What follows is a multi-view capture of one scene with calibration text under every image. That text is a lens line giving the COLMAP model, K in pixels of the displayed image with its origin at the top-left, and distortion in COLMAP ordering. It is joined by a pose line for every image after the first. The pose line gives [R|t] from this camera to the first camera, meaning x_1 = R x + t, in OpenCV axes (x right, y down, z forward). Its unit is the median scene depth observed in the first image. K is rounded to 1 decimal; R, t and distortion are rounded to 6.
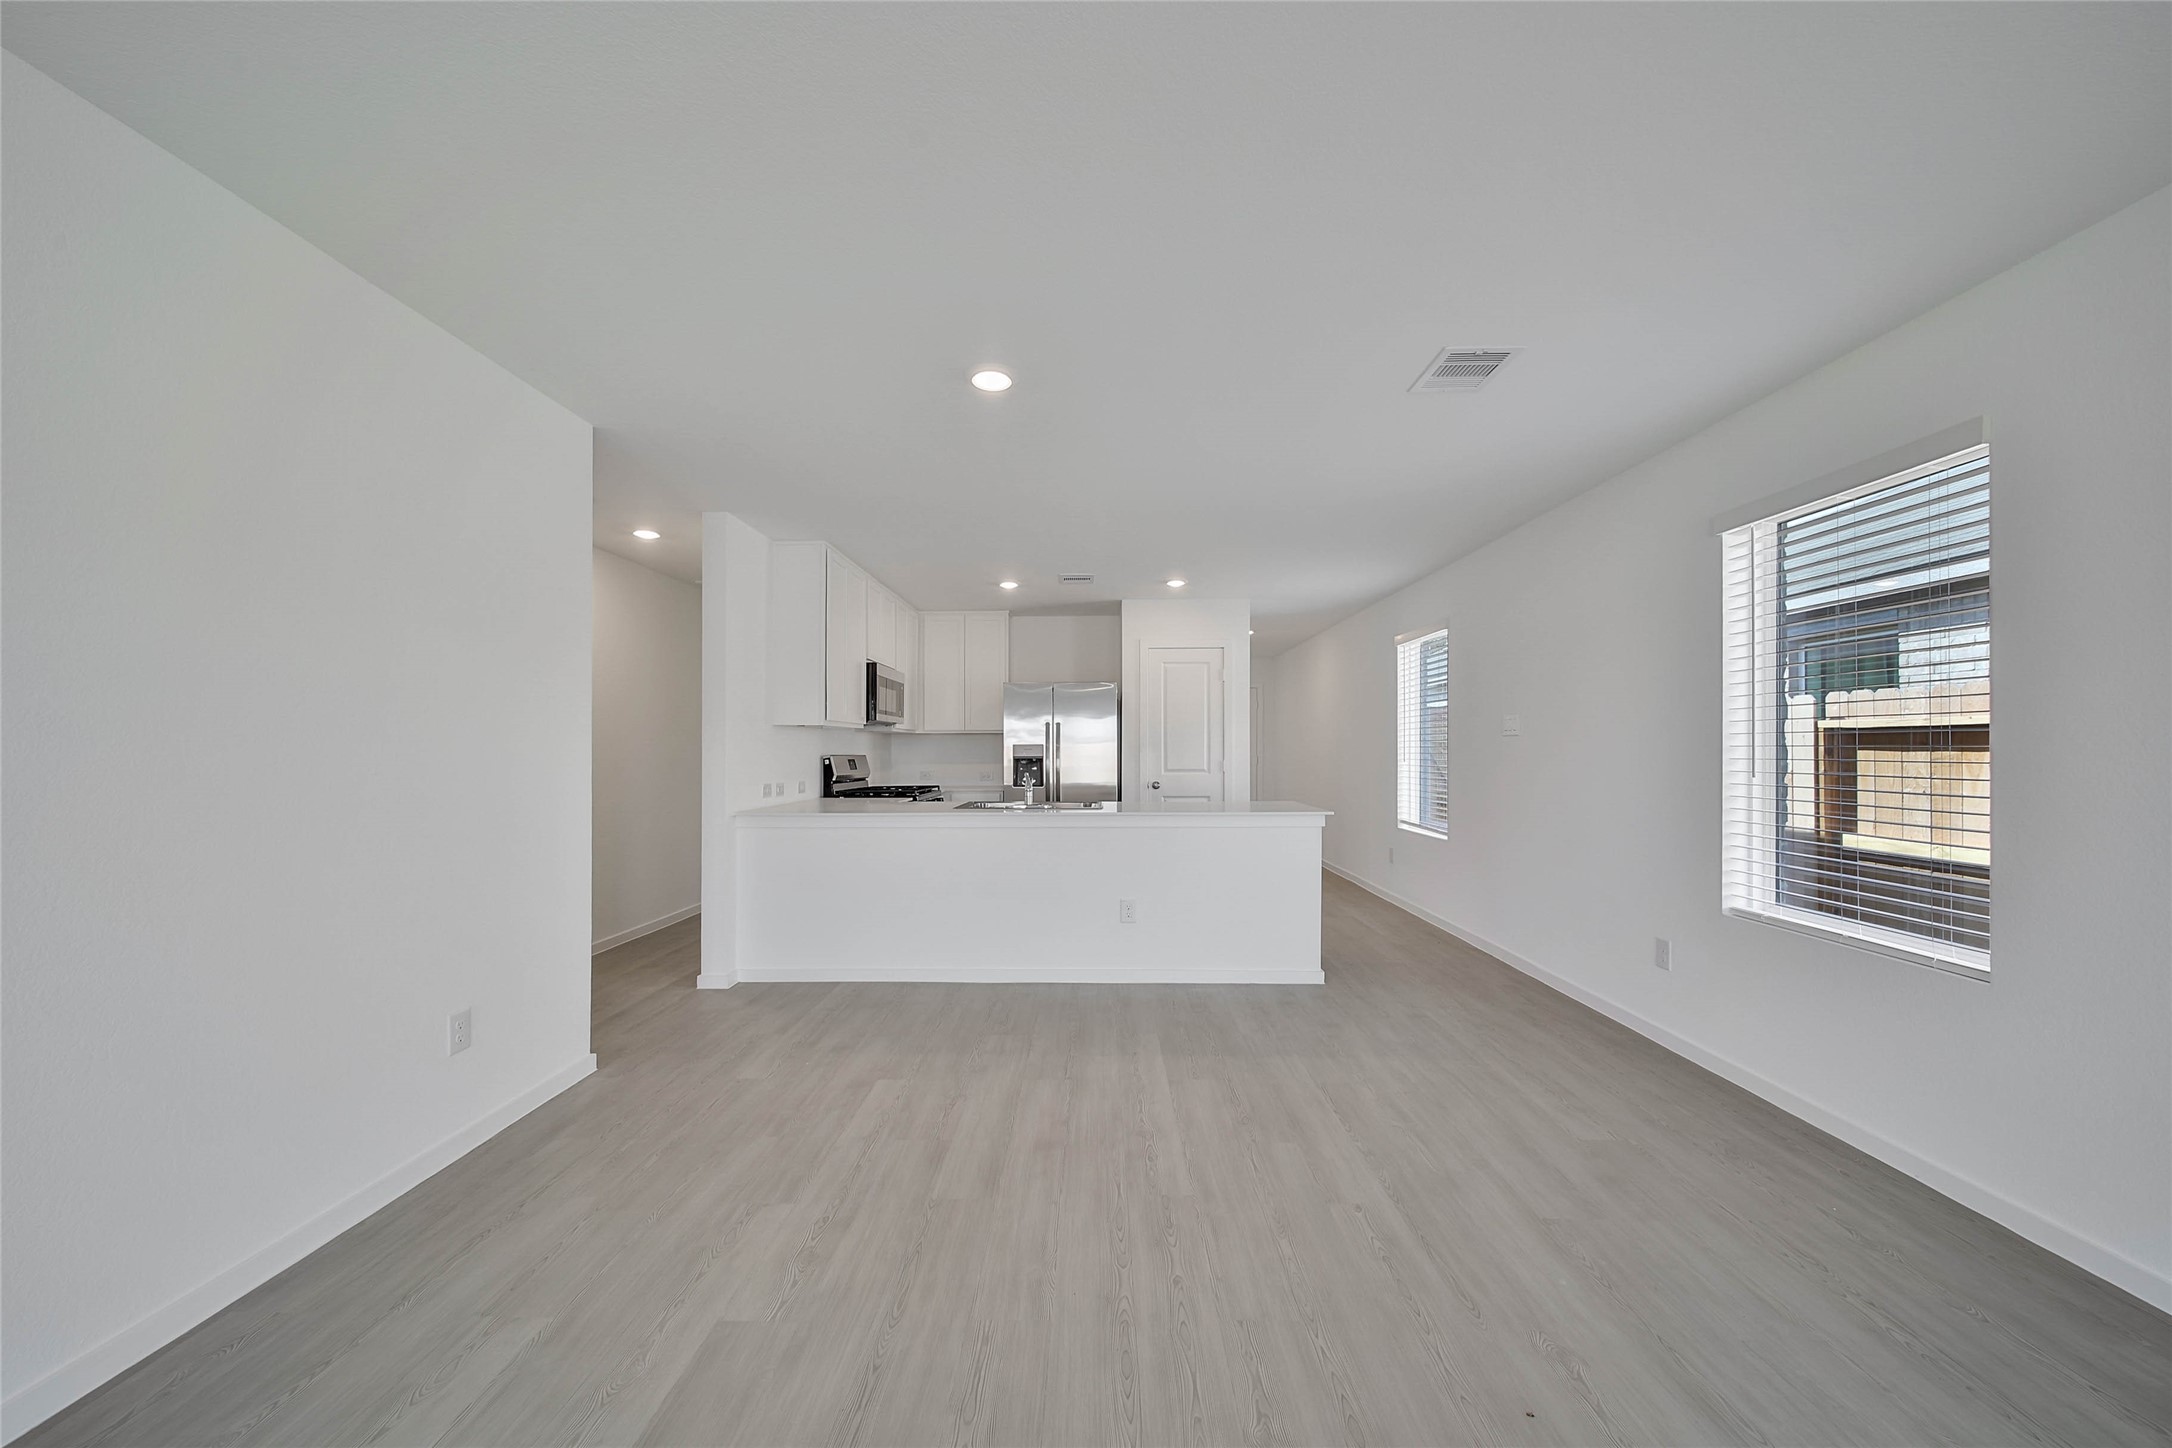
lens RADIAL K [[779.8, 0, 1086.2], [0, 779.8, 745.8], [0, 0, 1]] dist [0.000358, -0.000746]
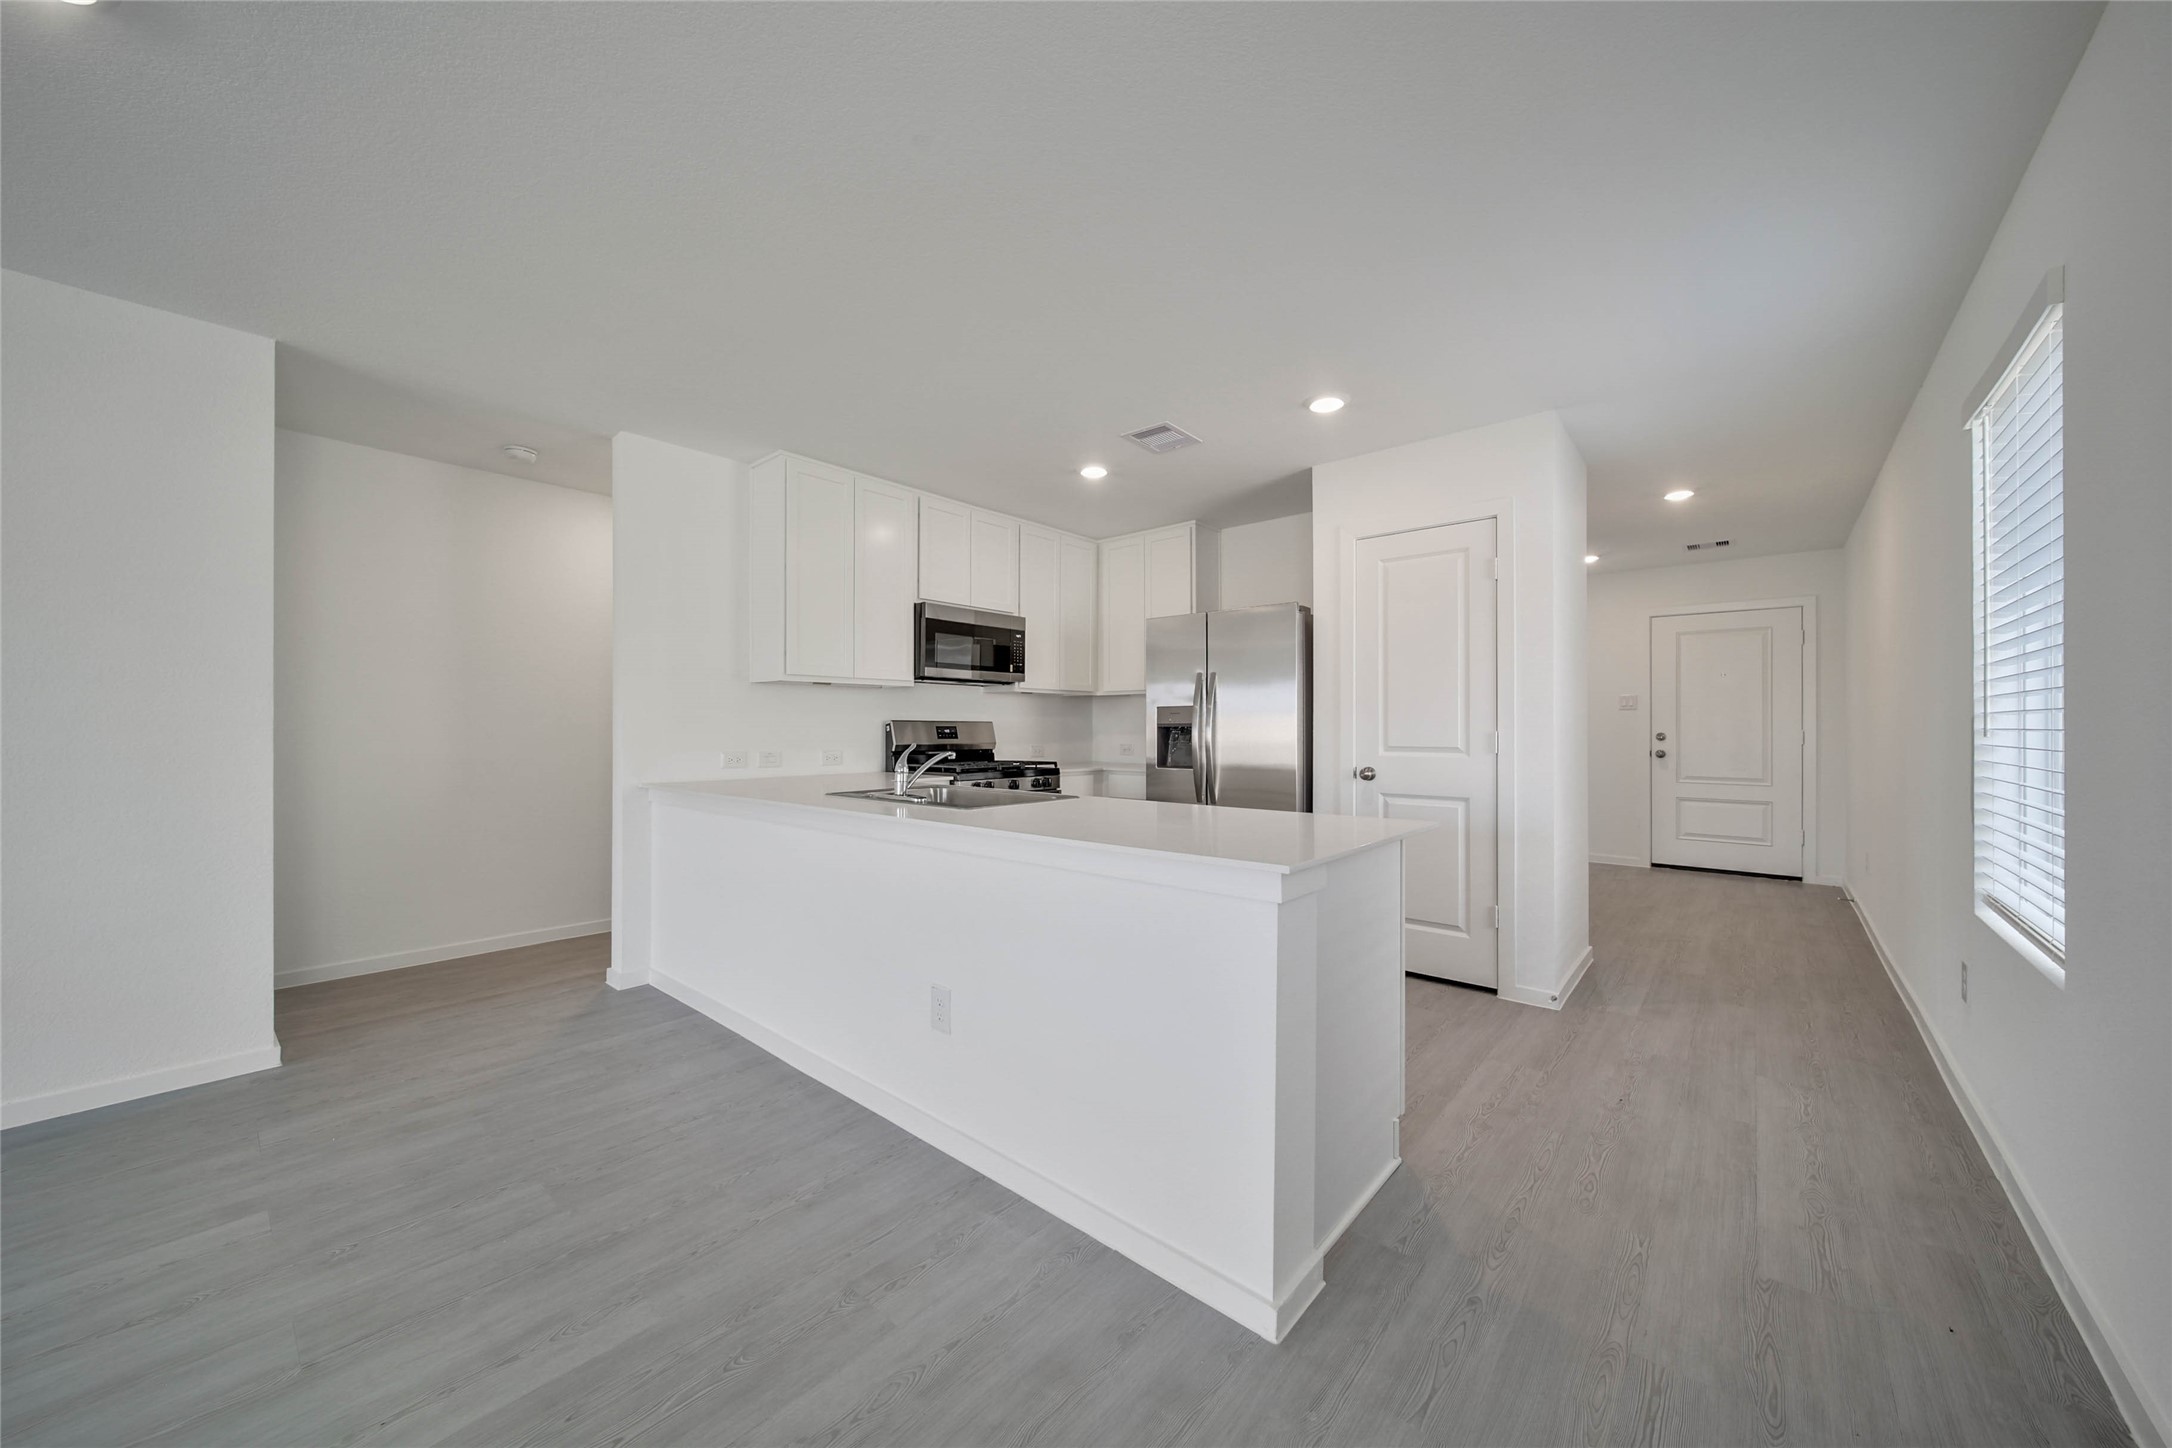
lens RADIAL K [[779.8, 0, 1085.0], [0, 779.8, 717.0], [0, 0, 1]] dist [0.000358, -0.000746]
pose [[0.769230, -0.006026, -0.638944, 0.402167], [0.000691, 0.999963, -0.008599, 0.018047], [0.638972, 0.006173, 0.769205, 0.570428]]
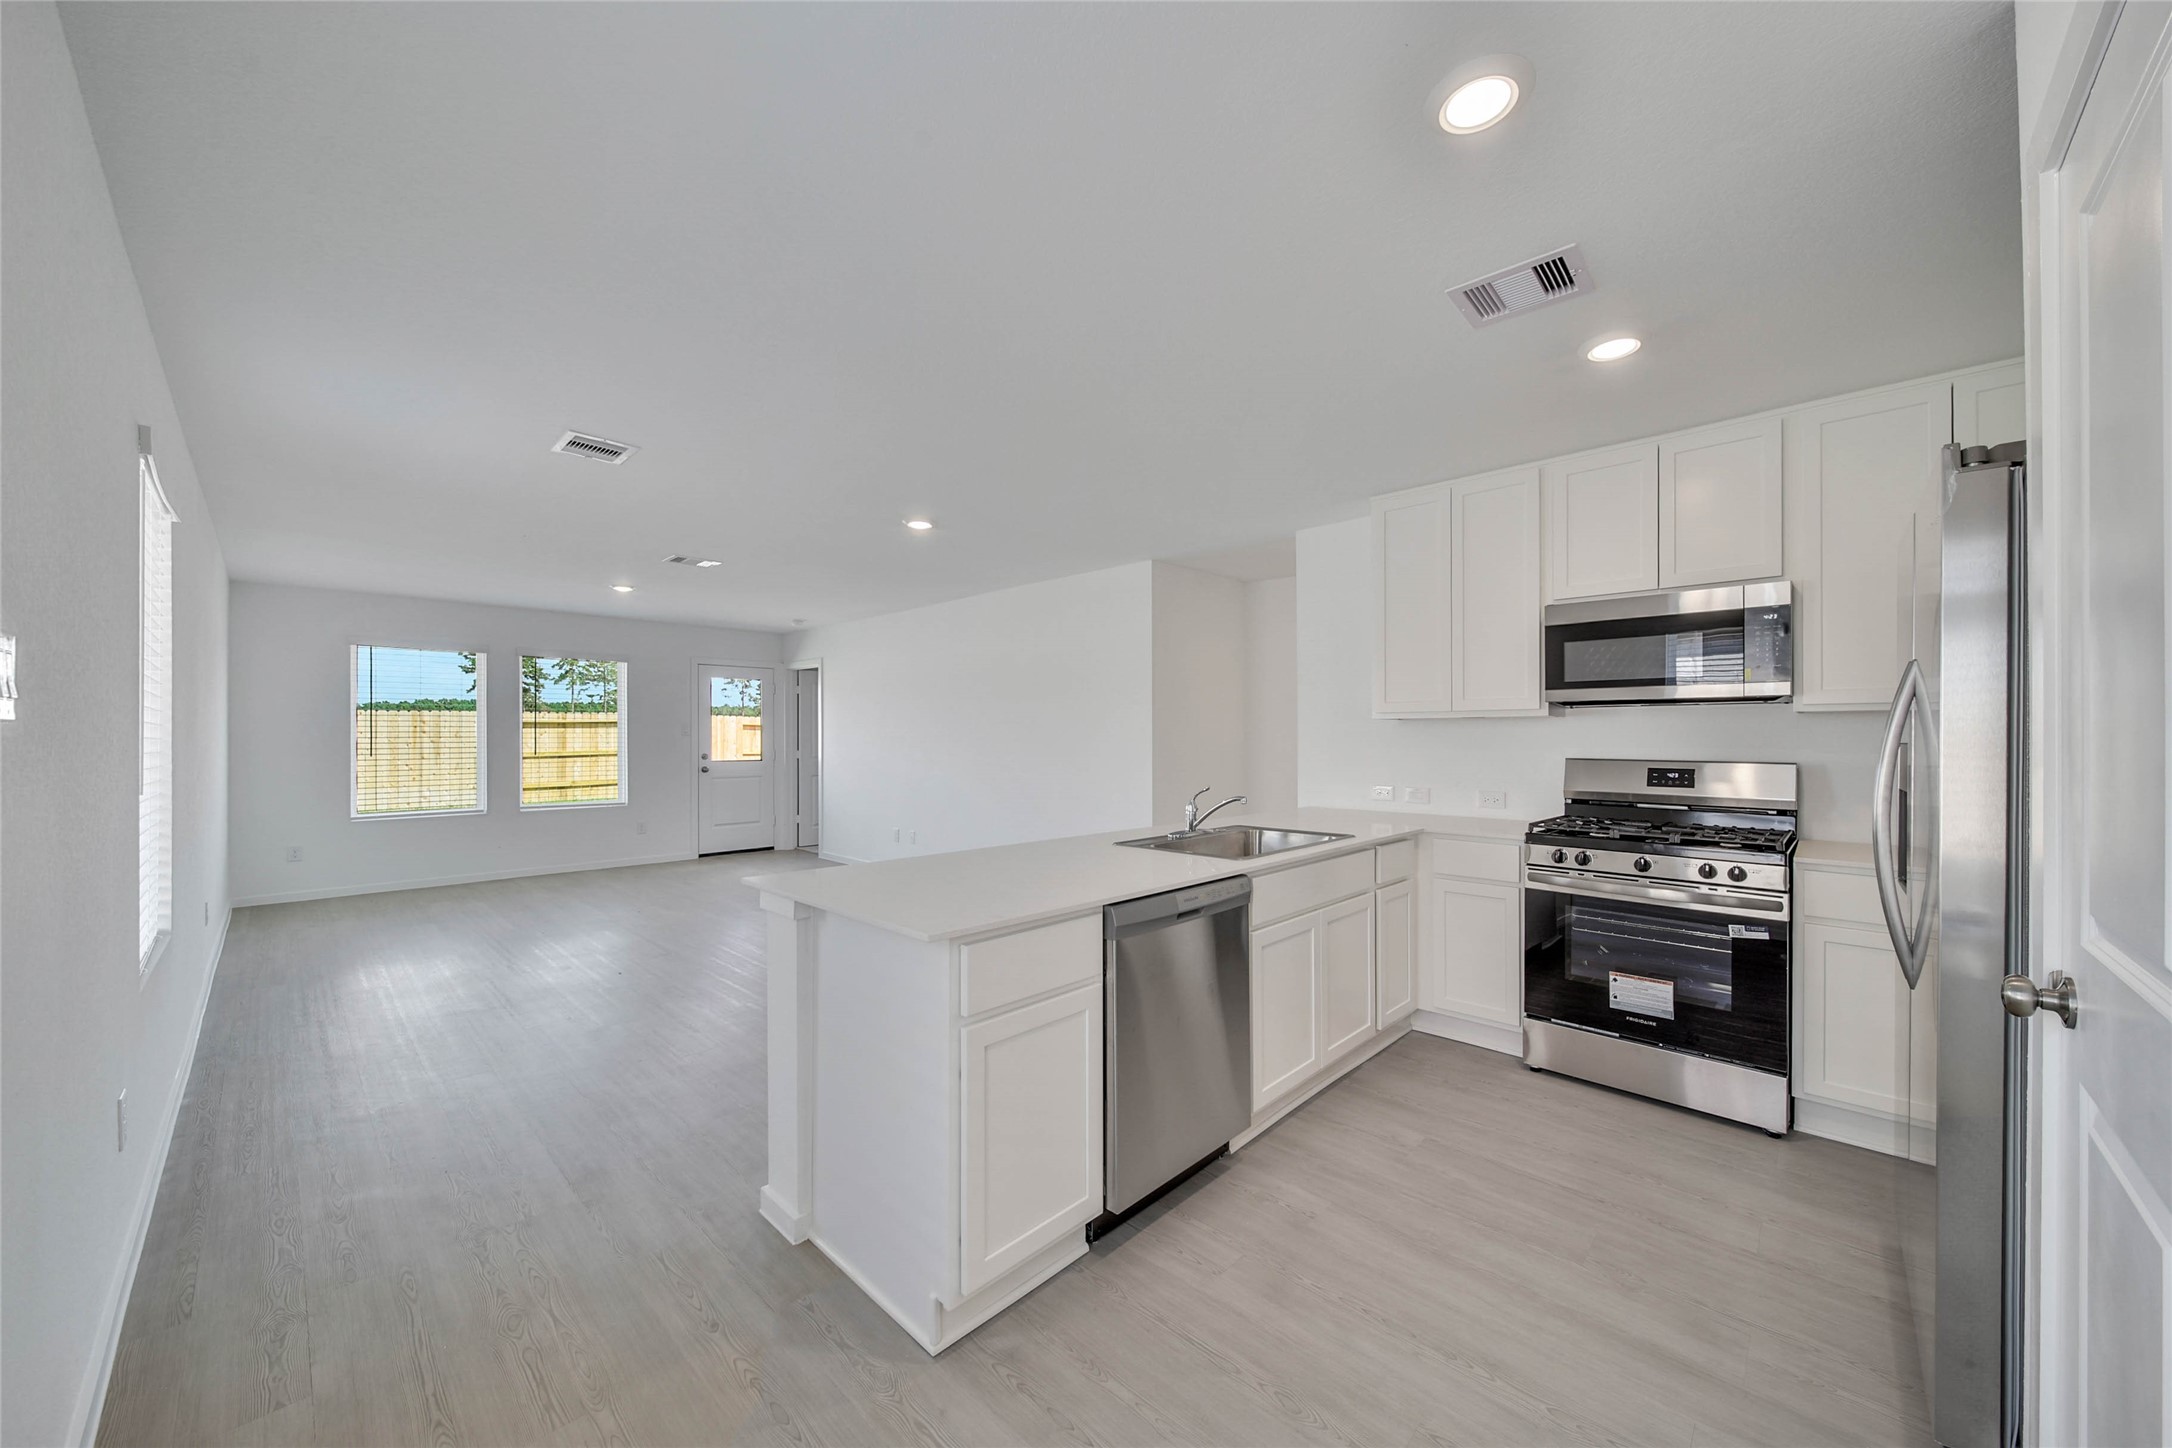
lens RADIAL K [[779.8, 0, 1085.2], [0, 779.8, 733.6], [0, 0, 1]] dist [0.000358, -0.000746]
pose [[-0.682180, -0.003954, -0.731173, 0.462732], [0.003004, 0.999962, -0.008210, -0.005567], [0.731178, -0.007797, -0.682142, 1.303651]]
